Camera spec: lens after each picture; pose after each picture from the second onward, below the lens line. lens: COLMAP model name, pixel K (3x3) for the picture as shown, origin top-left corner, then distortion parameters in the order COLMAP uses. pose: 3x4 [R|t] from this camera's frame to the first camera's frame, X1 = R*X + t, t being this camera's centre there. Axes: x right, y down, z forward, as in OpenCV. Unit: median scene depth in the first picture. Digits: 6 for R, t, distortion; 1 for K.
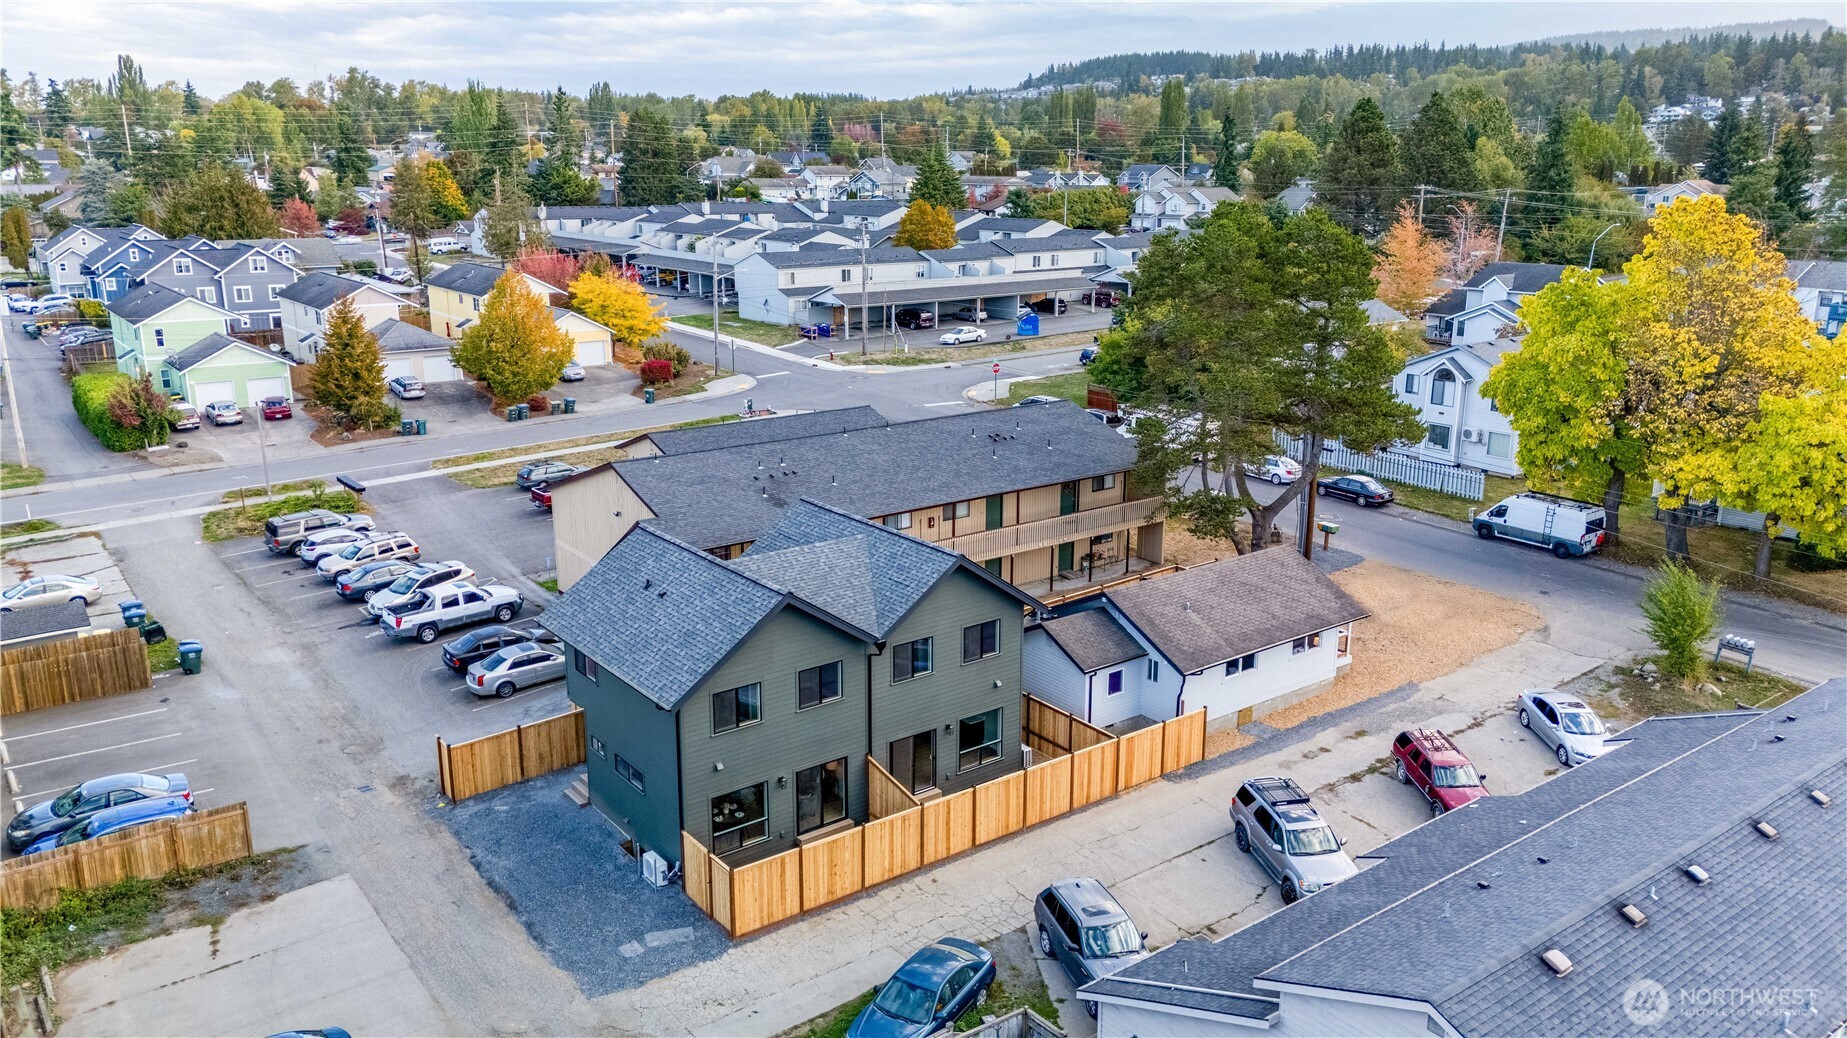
lens RADIAL K [[1344.2, 0, 931.1], [0, 1344.2, 521.5], [0, 0, 1]] dist [0.078433, -0.075323]
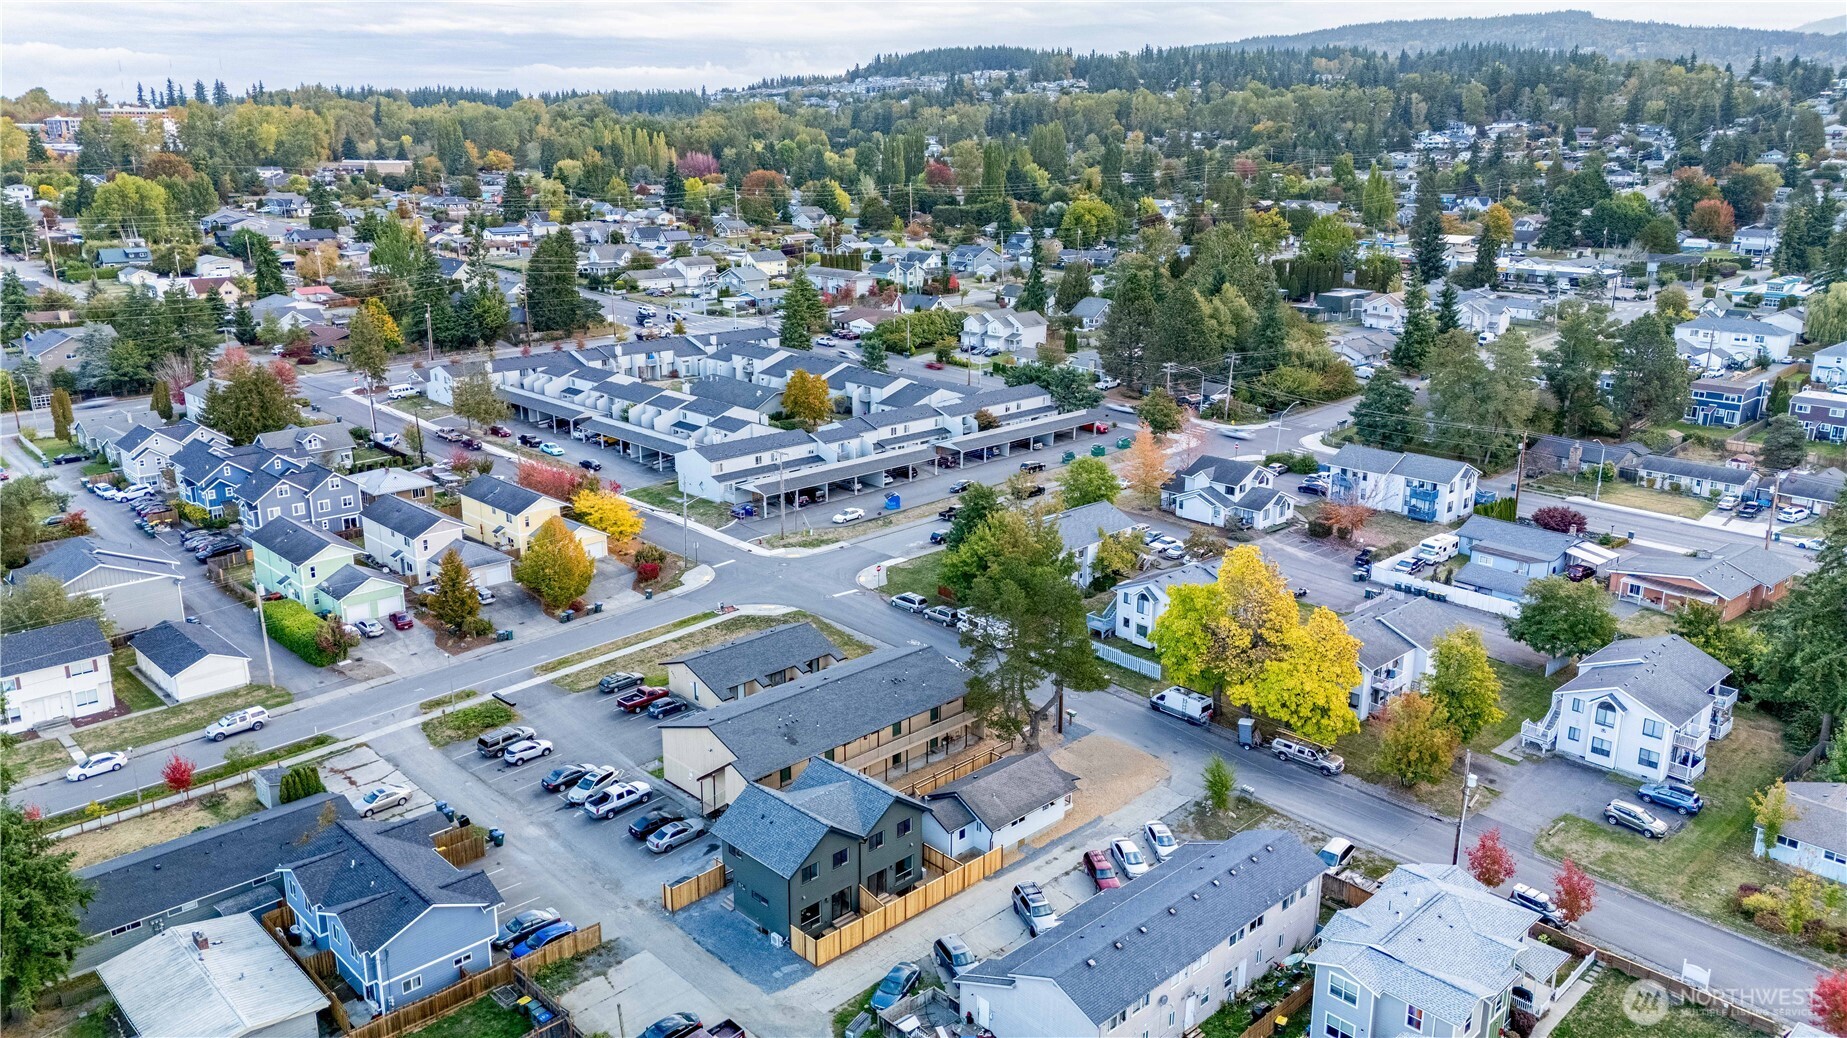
lens RADIAL K [[1344.8, 0, 929.2], [0, 1344.8, 513.8], [0, 0, 1]] dist [0.148818, -0.343738]
pose [[0.992618, -0.029980, 0.117518, -0.146048], [0.028019, 0.999440, 0.018302, -0.404338], [-0.118001, -0.014874, 0.992902, -1.073419]]
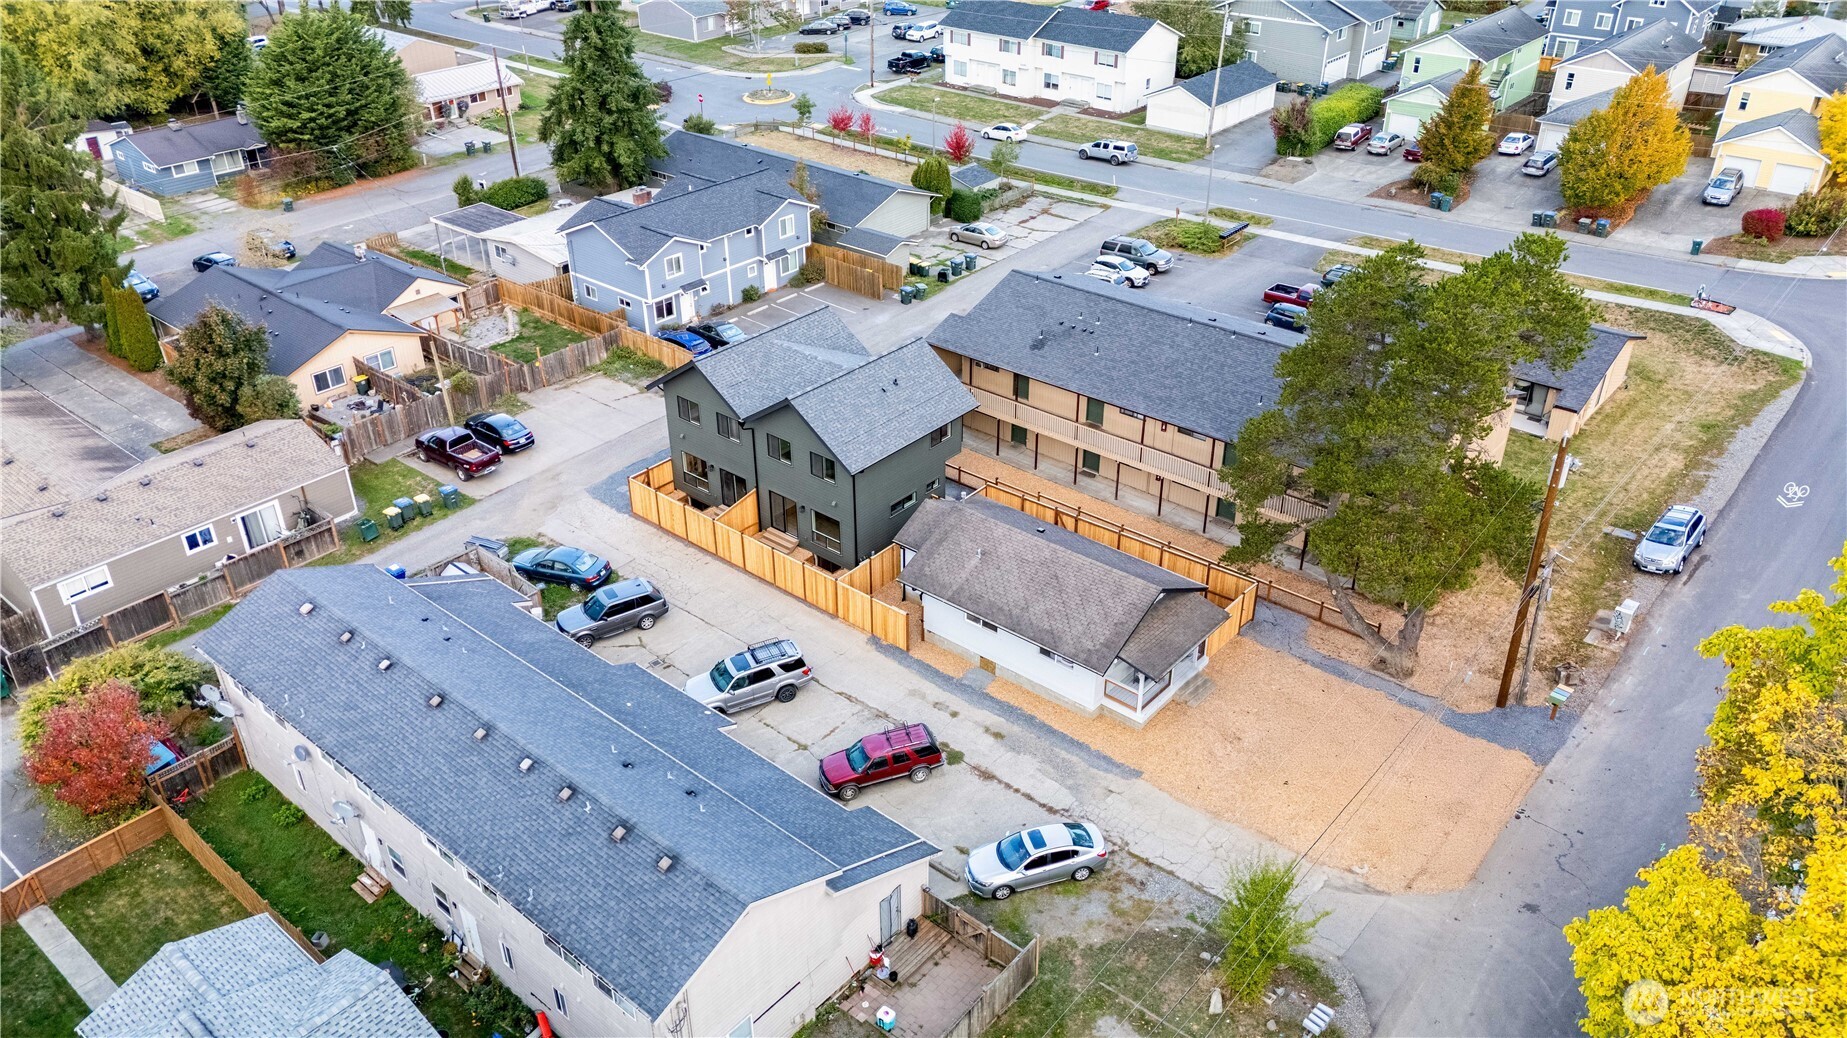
lens RADIAL K [[1344.2, 0, 931.1], [0, 1344.2, 521.5], [0, 0, 1]] dist [0.078433, -0.075323]
pose [[0.215683, 0.497842, -0.840020, 1.046816], [-0.250539, 0.859684, 0.445168, -0.423321], [0.943775, 0.114443, 0.310147, 0.560646]]
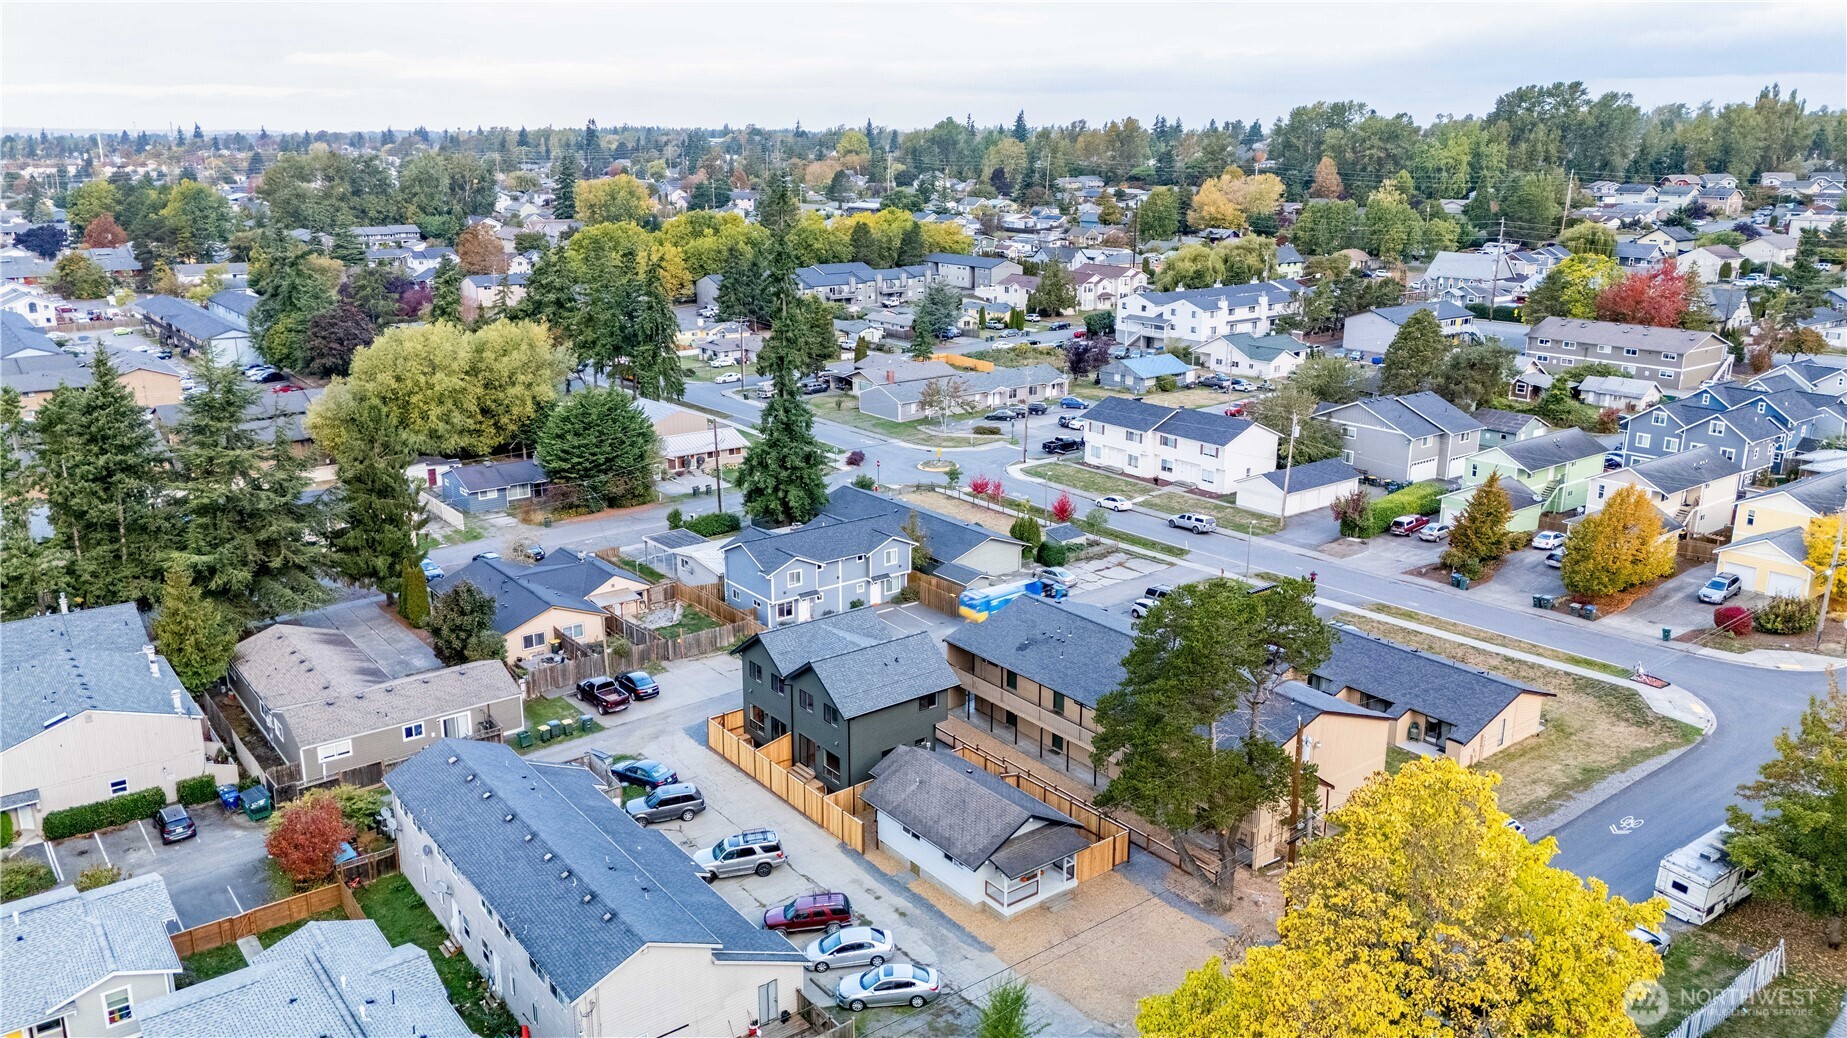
lens RADIAL K [[1344.8, 0, 929.2], [0, 1344.8, 513.8], [0, 0, 1]] dist [0.148818, -0.343738]
pose [[0.004214, 0.259241, -0.965803, 1.504369], [-0.263989, 0.931838, 0.248973, -0.571706], [0.964516, 0.253912, 0.072363, 0.761656]]
